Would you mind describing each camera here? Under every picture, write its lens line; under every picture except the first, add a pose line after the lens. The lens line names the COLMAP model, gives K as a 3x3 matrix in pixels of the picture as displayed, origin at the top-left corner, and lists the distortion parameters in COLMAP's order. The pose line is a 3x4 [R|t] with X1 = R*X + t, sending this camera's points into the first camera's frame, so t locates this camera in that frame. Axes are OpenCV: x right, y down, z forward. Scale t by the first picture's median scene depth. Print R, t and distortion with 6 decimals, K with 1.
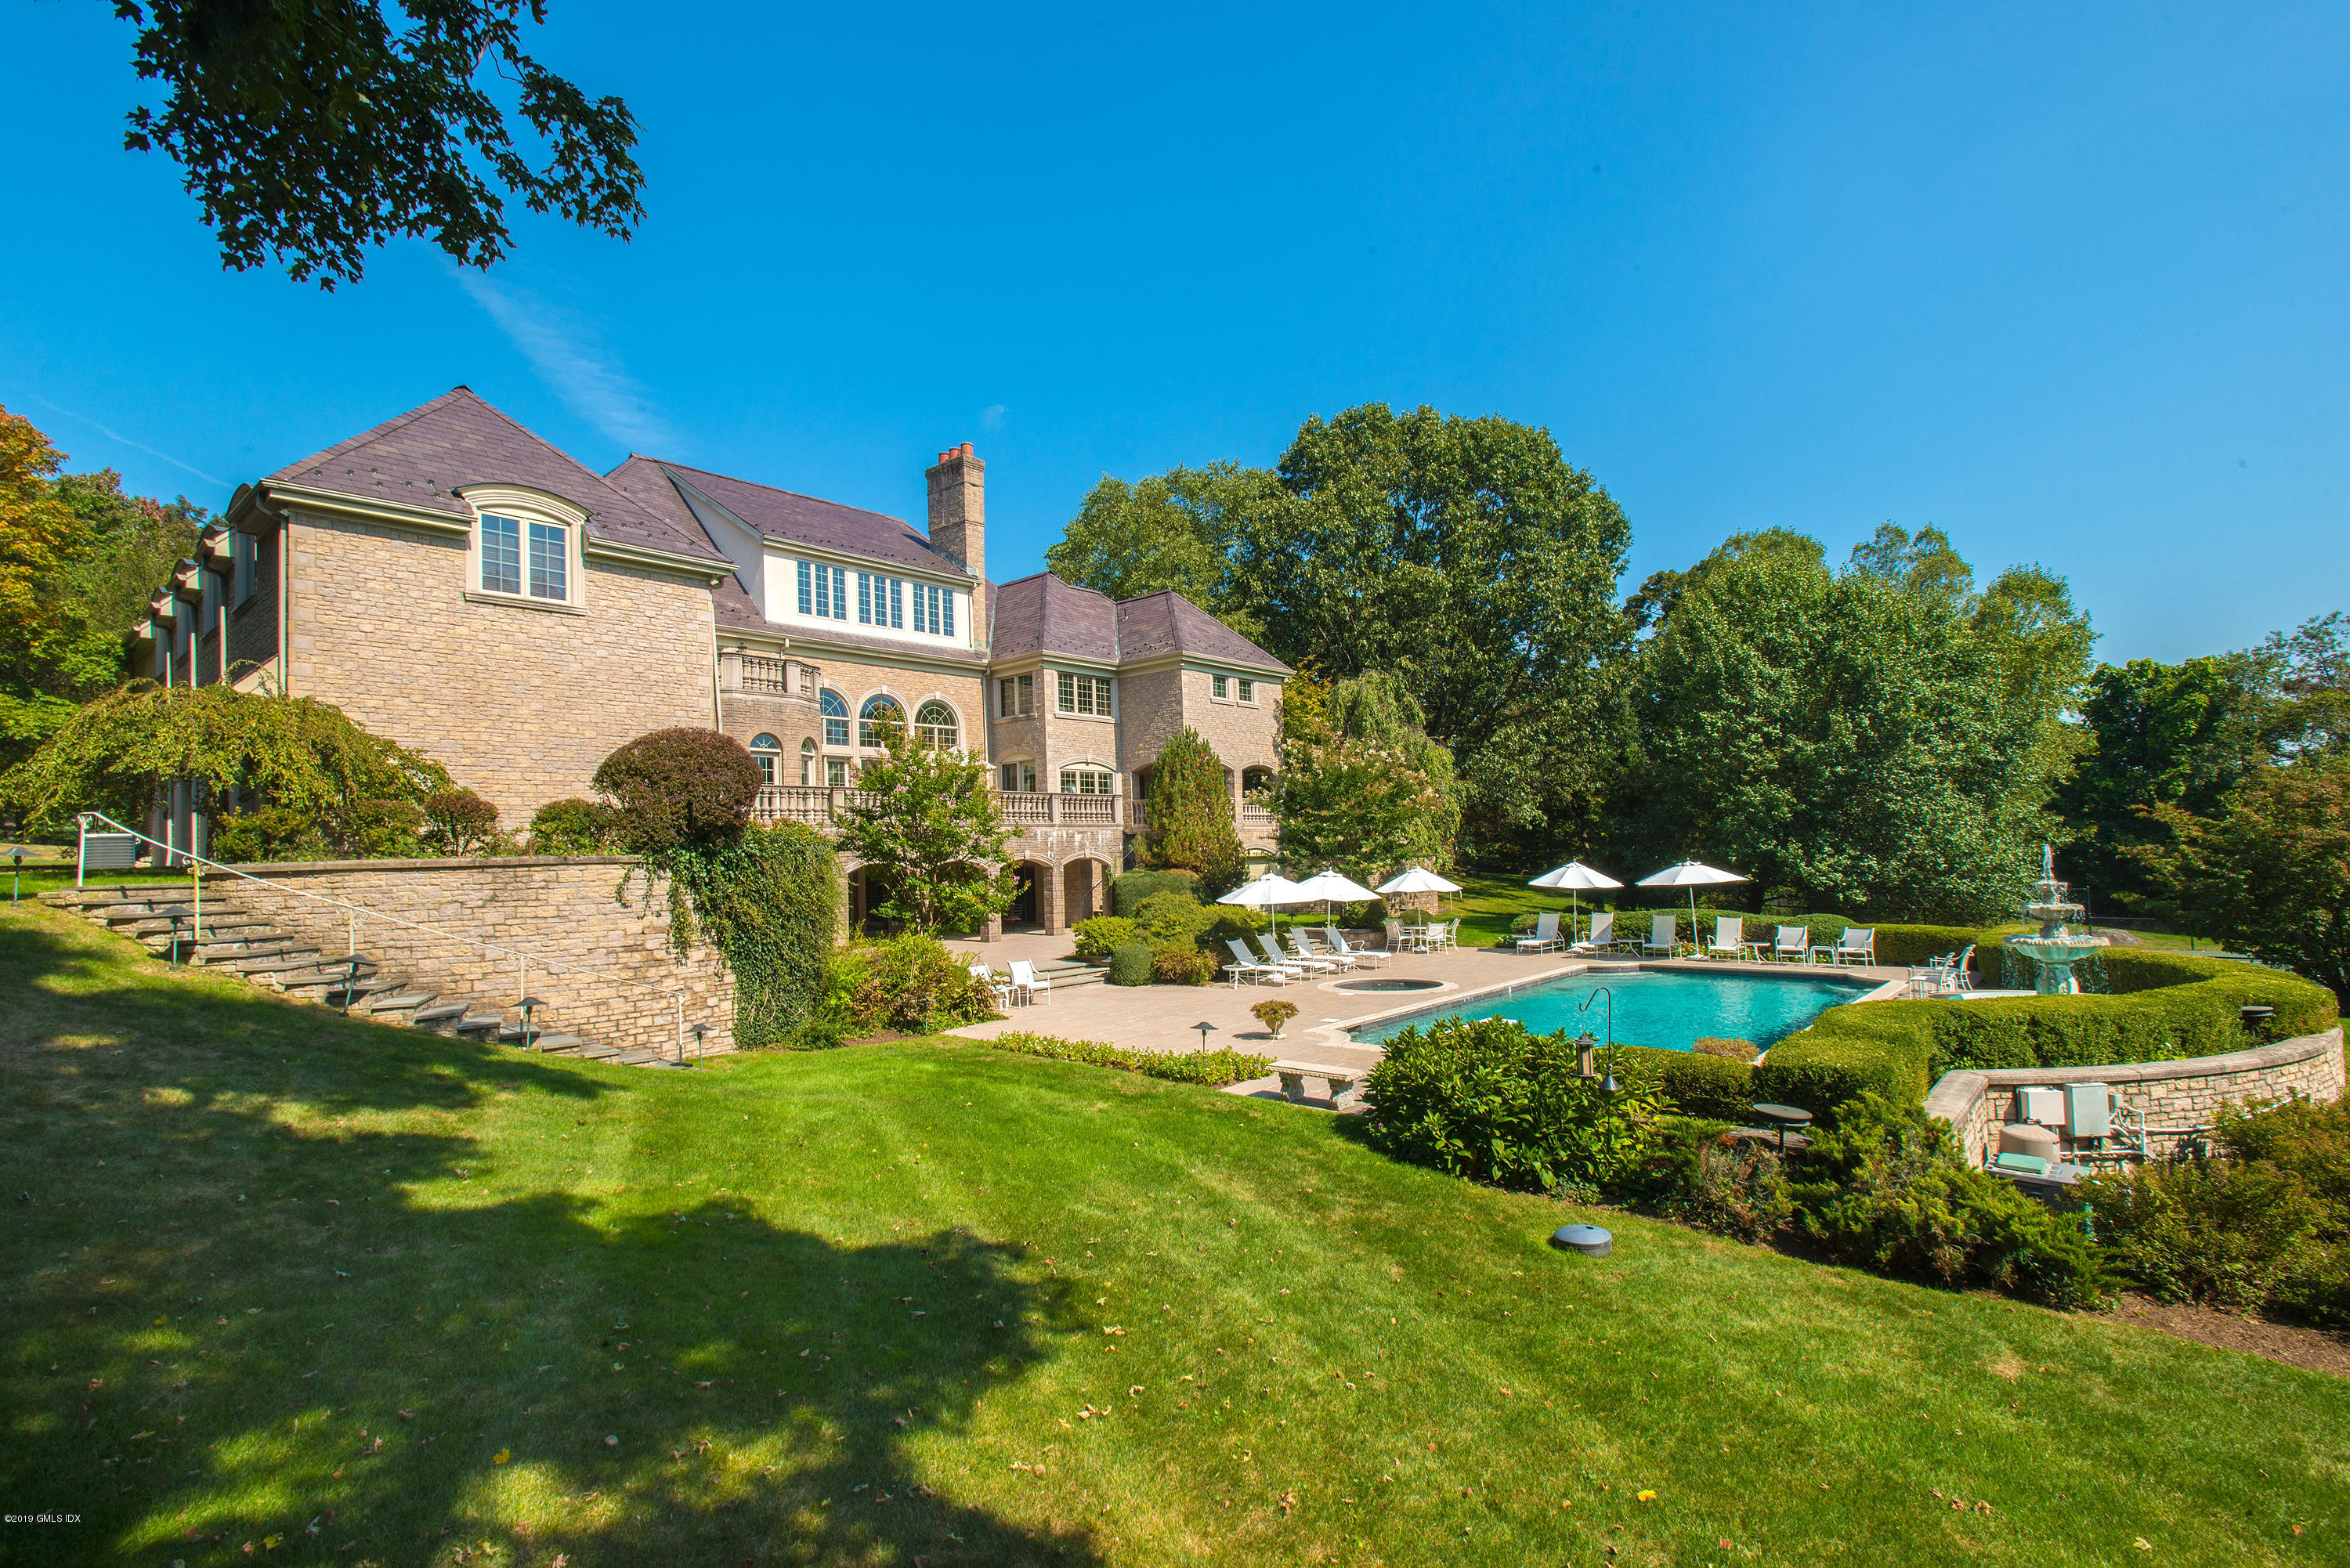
lens RADIAL K [[1092.9, 0, 1185.0], [0, 1092.9, 801.2], [0, 0, 1]] dist [0.003693, 0.000201]
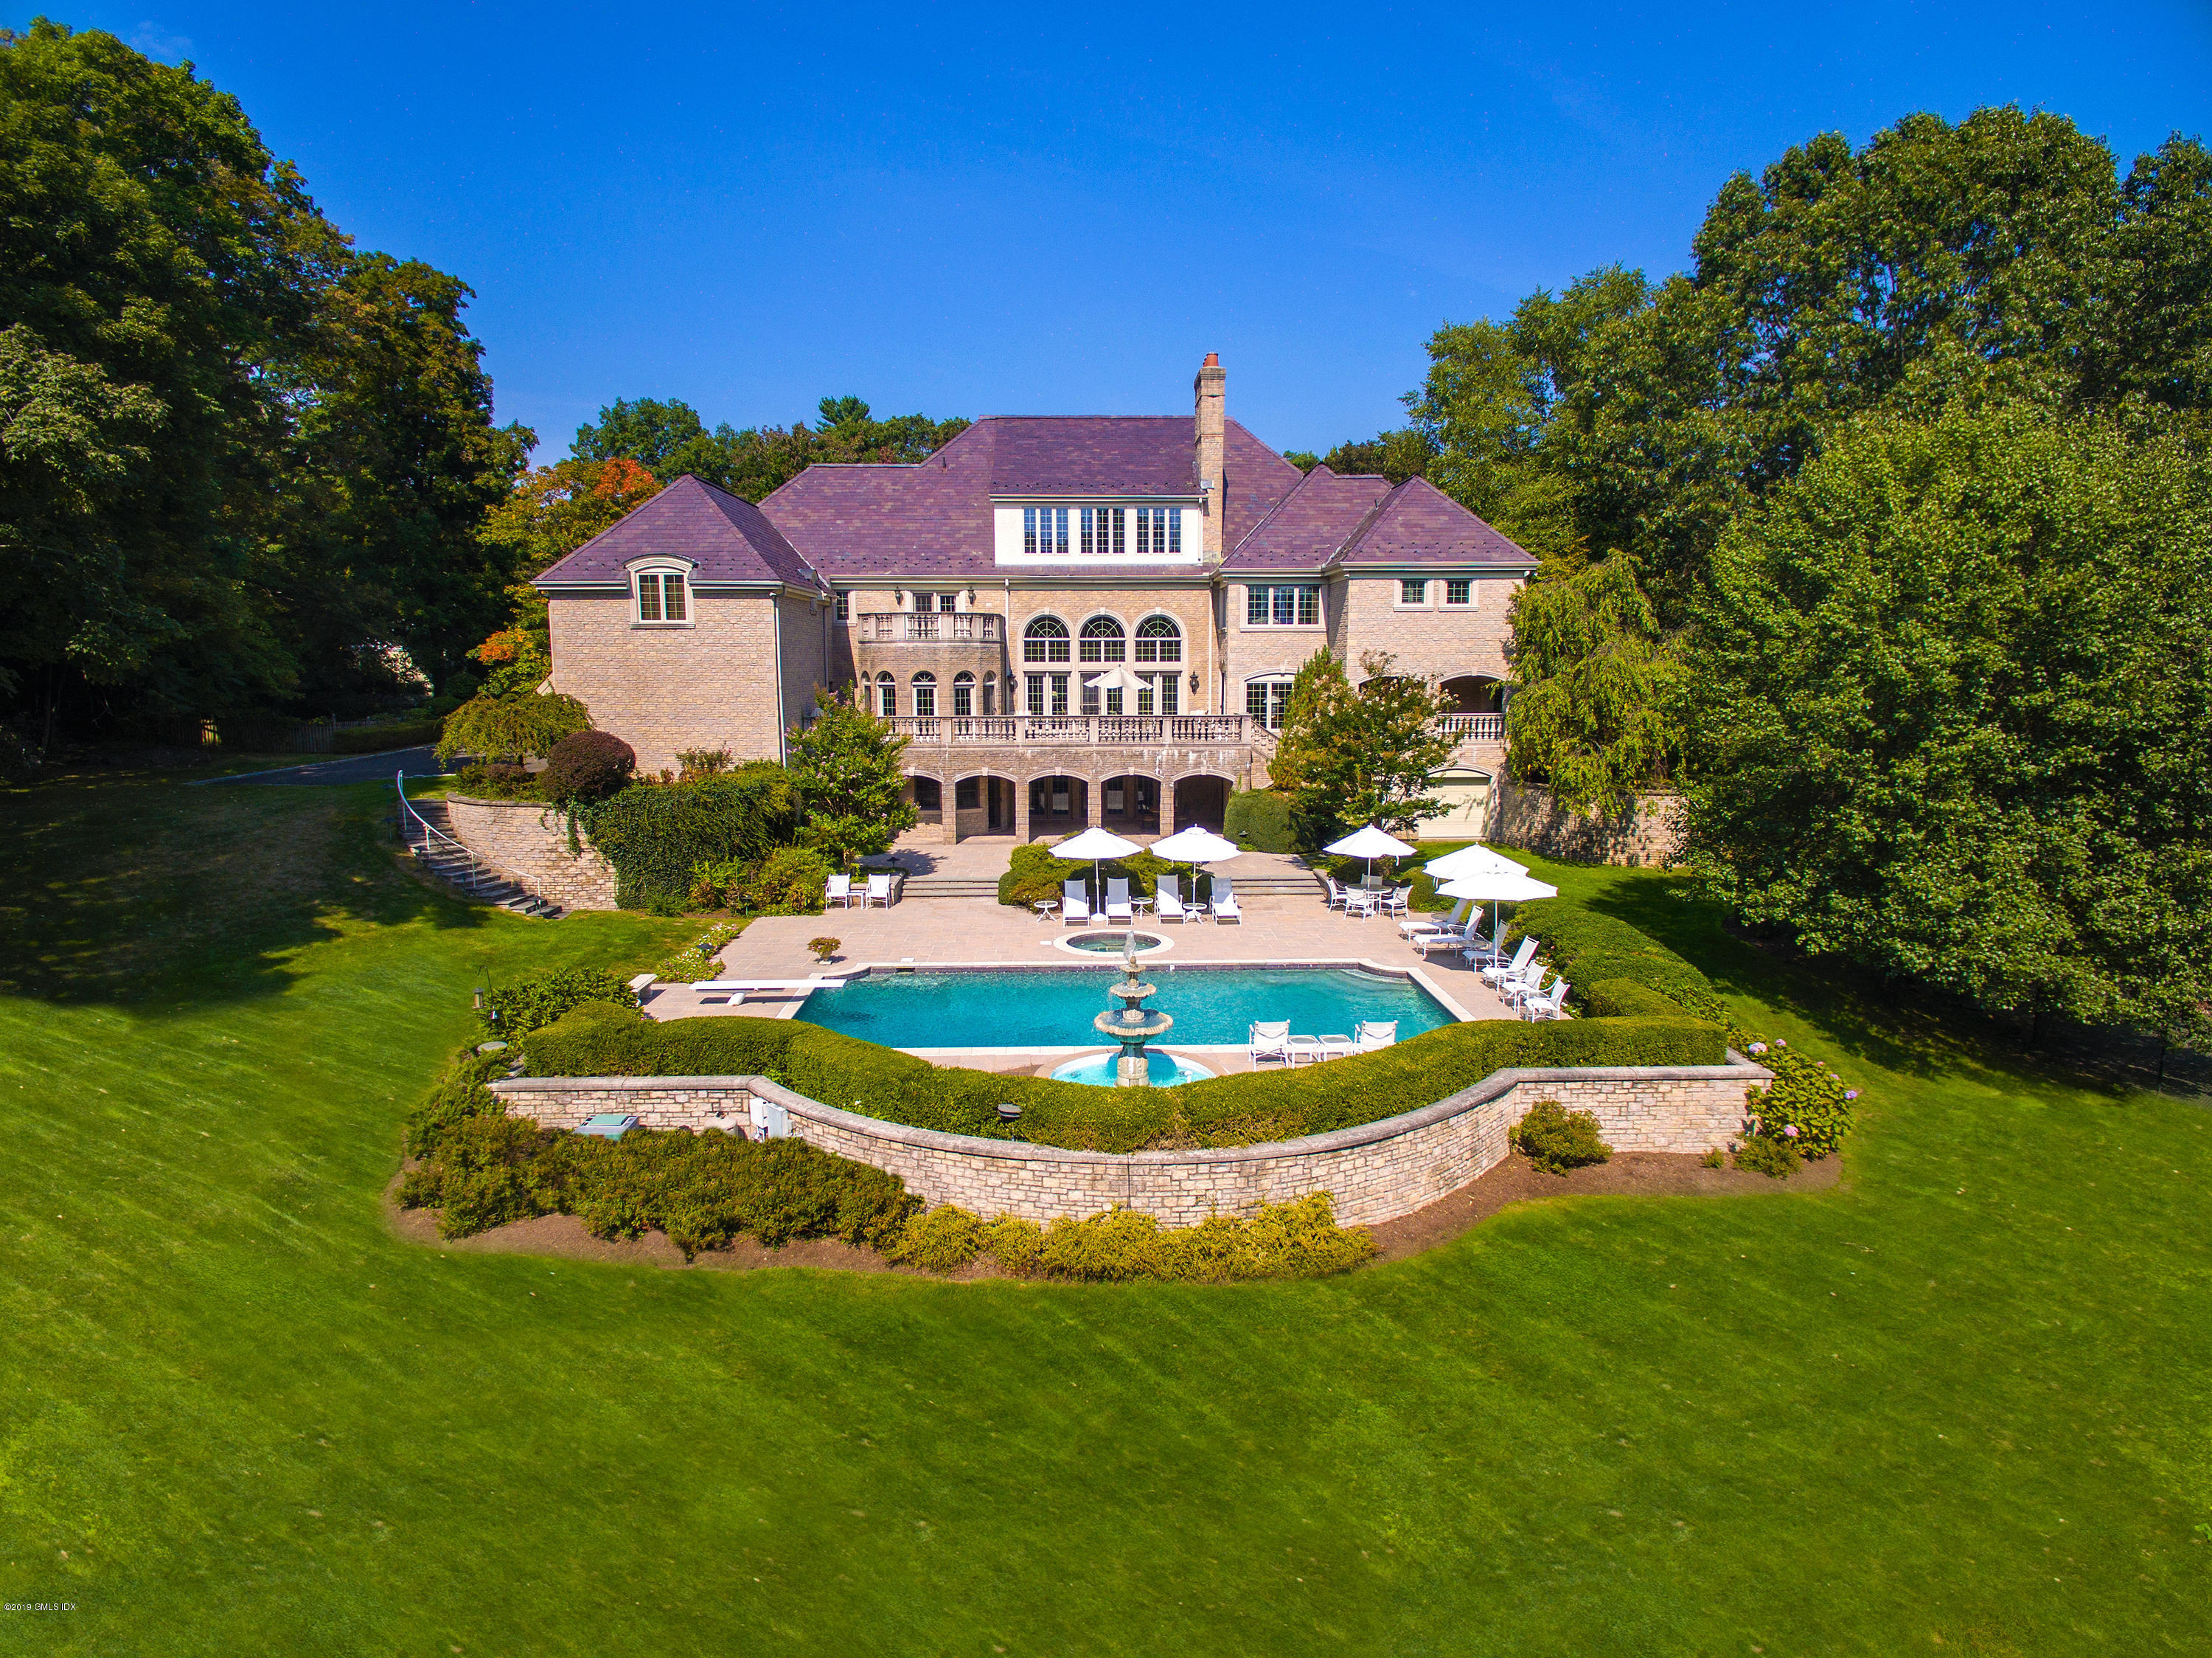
lens RADIAL K [[1241.7, 0, 1113.4], [0, 1241.7, 824.3], [0, 0, 1]] dist [0.005059, 0.013070]
pose [[0.679467, 0.120853, -0.723684, 0.774024], [0.017418, 0.983406, 0.180580, -0.128208], [0.733499, -0.135303, 0.666087, 0.117418]]
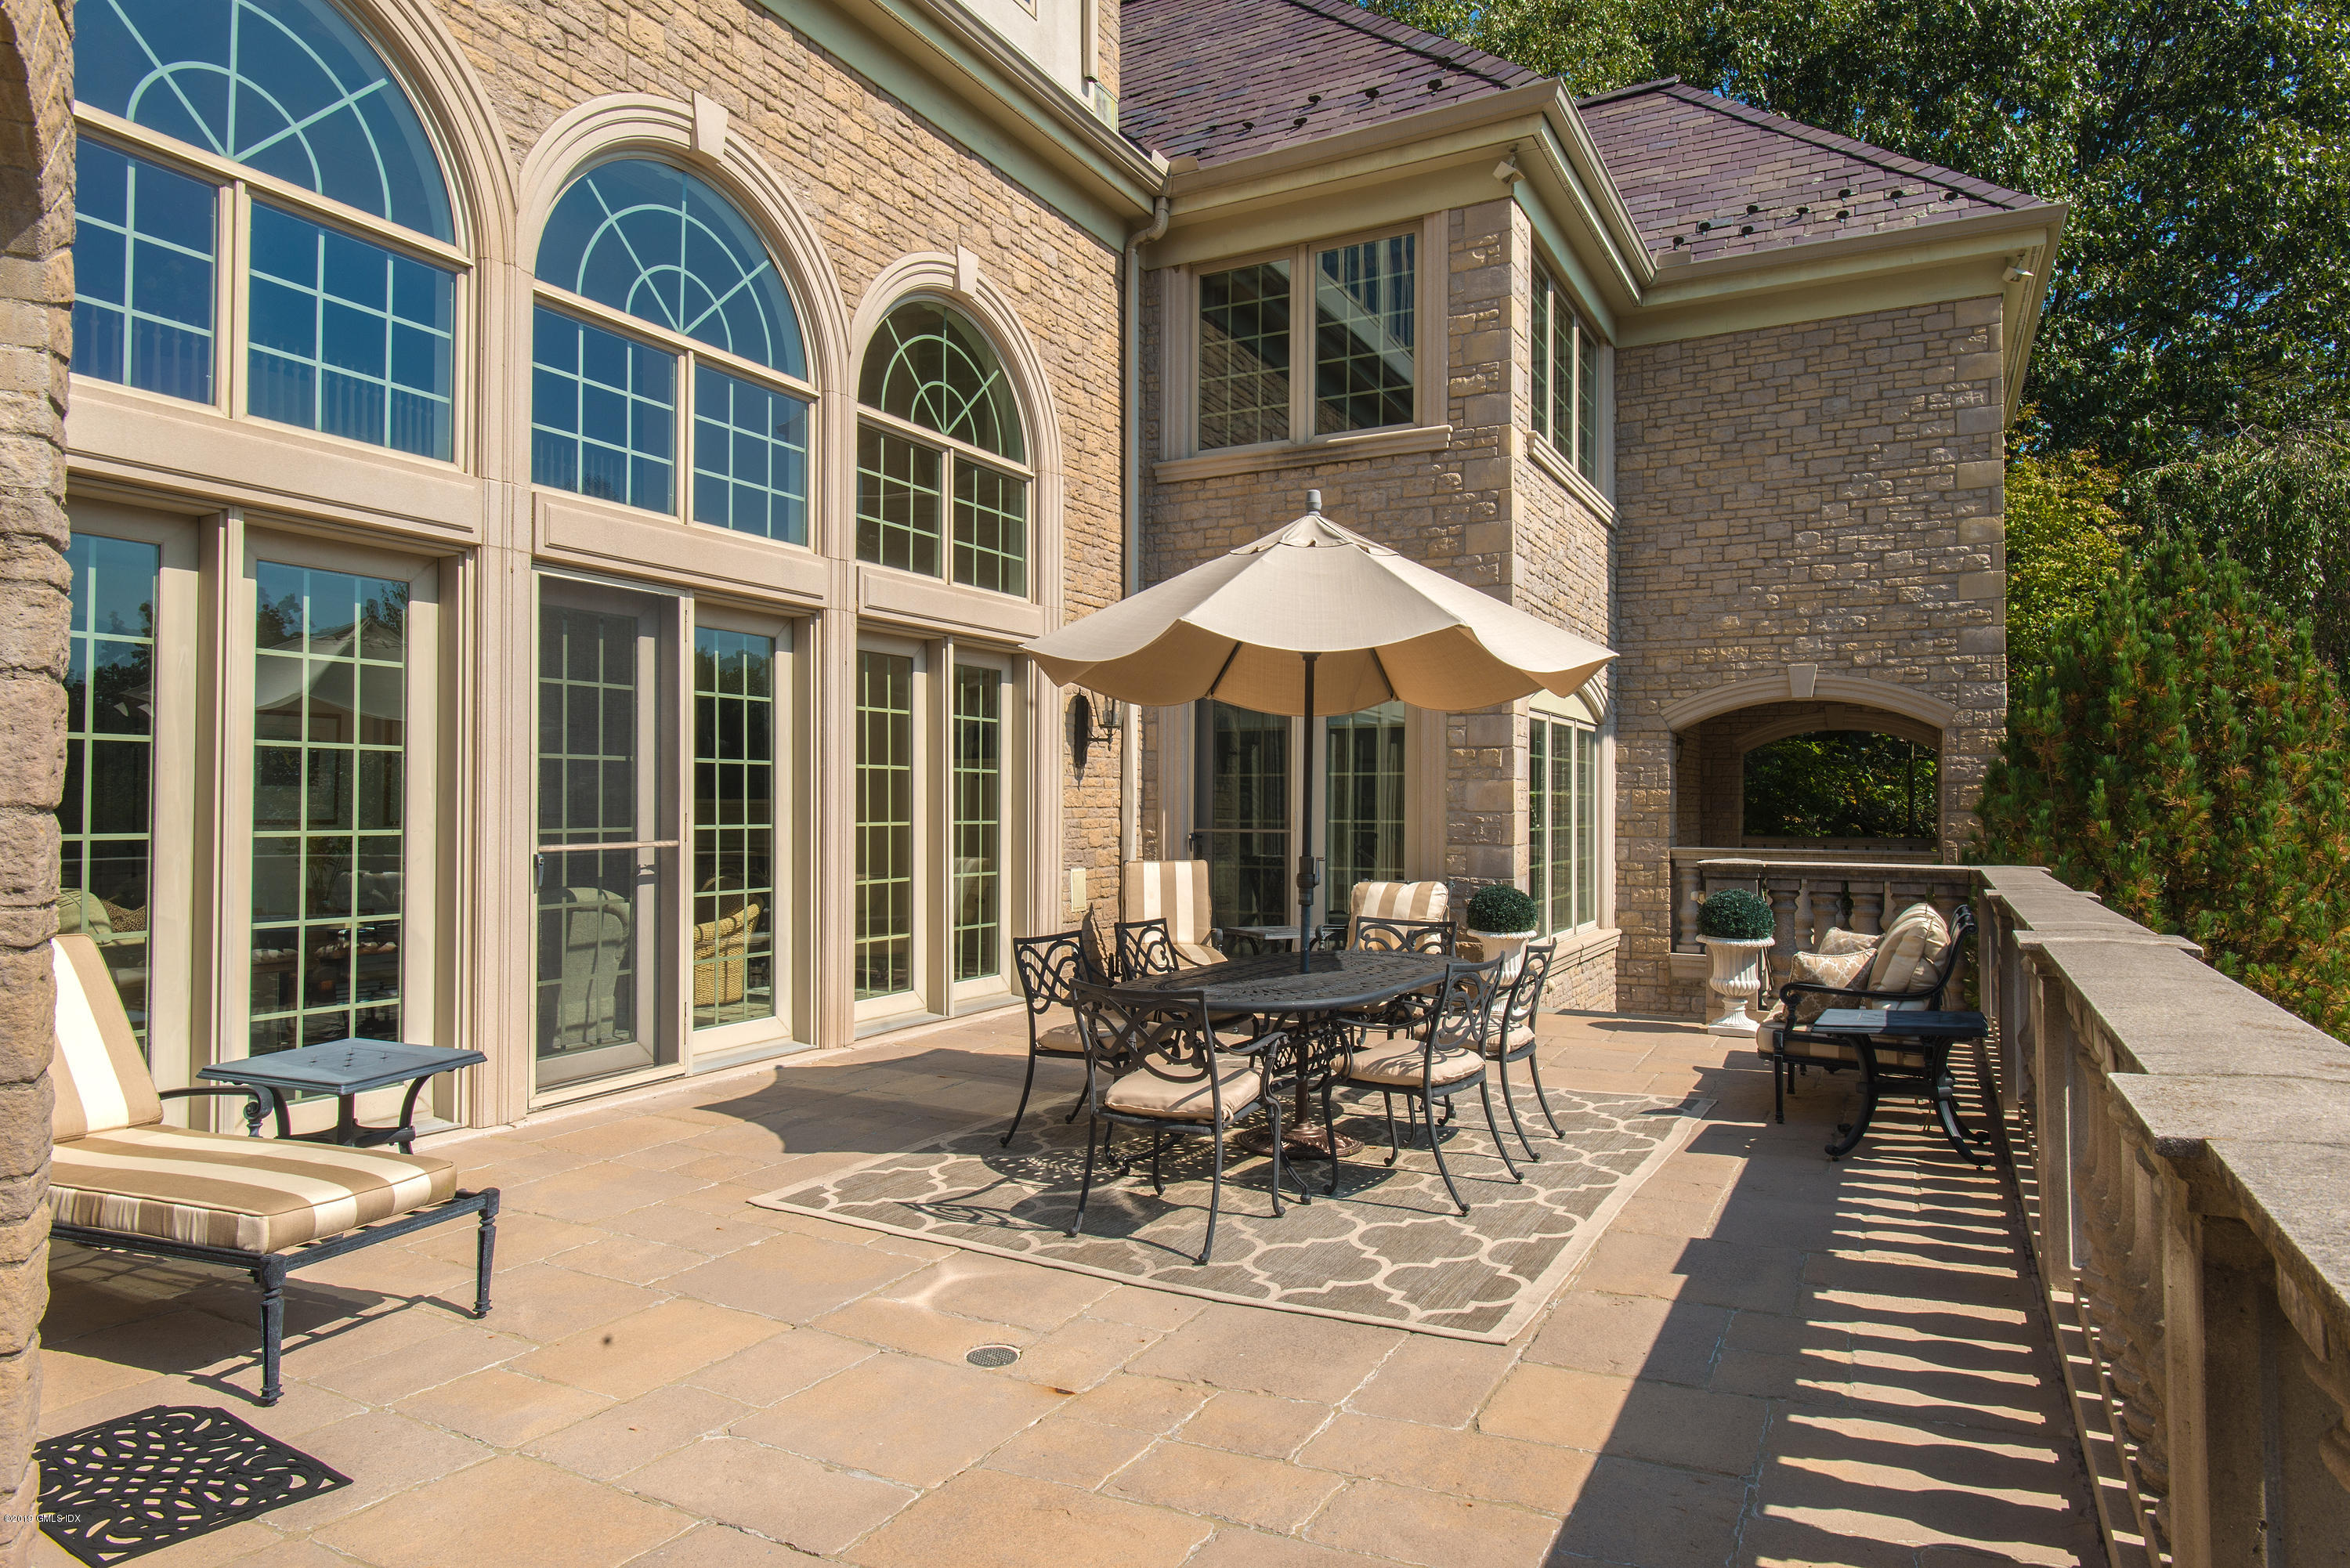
lens RADIAL K [[1393.6, 0, 1181.6], [0, 1393.6, 779.7], [0, 0, 1]] dist [0.004115, 0.001551]
pose [[0.969052, 0.039025, 0.243754, -0.279914], [-0.046139, 0.998658, 0.023543, -0.022029], [-0.242508, -0.034061, 0.969551, 0.872971]]
